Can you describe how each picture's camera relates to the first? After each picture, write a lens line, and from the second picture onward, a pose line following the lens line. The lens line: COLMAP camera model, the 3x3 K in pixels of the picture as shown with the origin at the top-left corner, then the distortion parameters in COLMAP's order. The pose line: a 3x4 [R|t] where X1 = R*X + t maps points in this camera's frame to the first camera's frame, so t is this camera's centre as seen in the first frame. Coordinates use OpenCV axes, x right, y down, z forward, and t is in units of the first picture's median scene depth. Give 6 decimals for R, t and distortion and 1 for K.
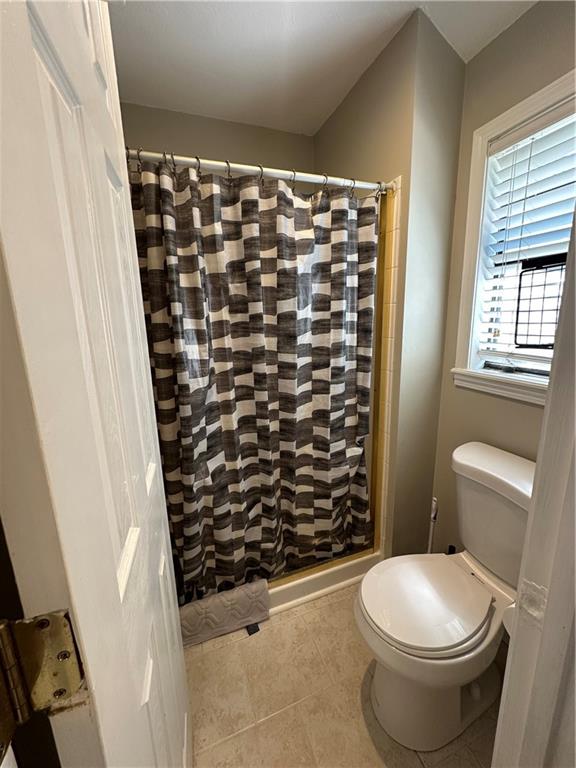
lens RADIAL K [[307.1, 0, 288.0], [0, 307.1, 384.0], [0, 0, 1]] dist [-0.002300, 0.000021]
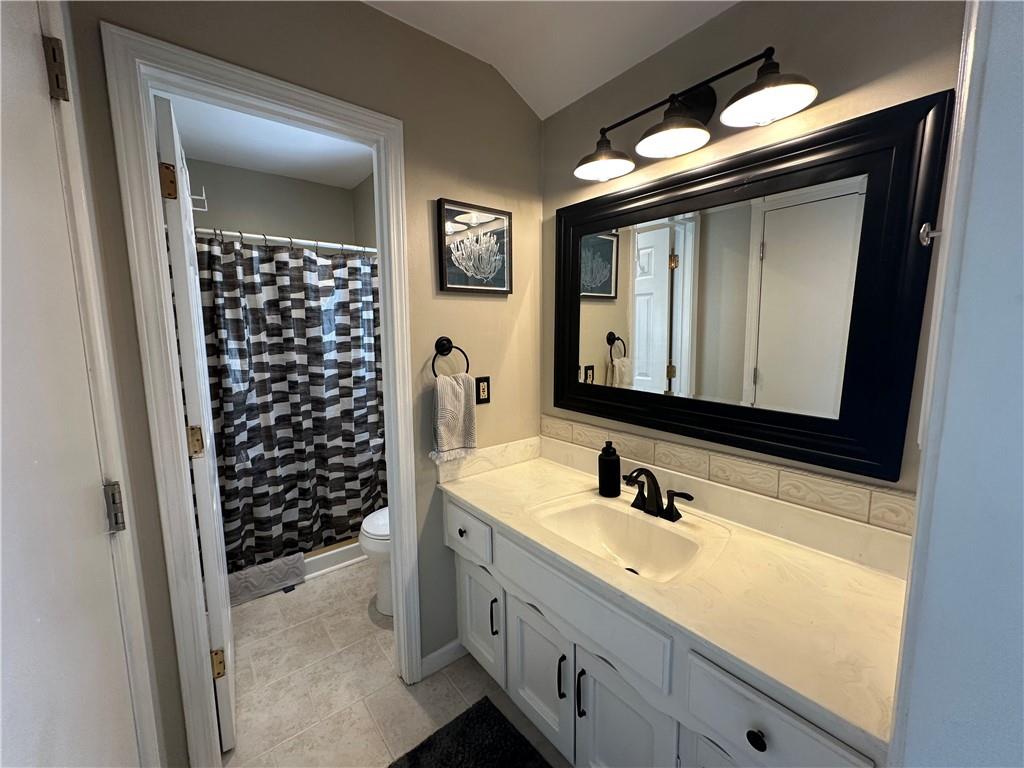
lens RADIAL K [[409.4, 0, 512.0], [0, 409.4, 384.0], [0, 0, 1]] dist [-0.002300, 0.000021]
pose [[0.954415, -0.018174, 0.297928, 0.283637], [0.044331, 0.995705, -0.081276, 0.162330], [-0.295171, 0.090778, 0.951122, -0.961177]]
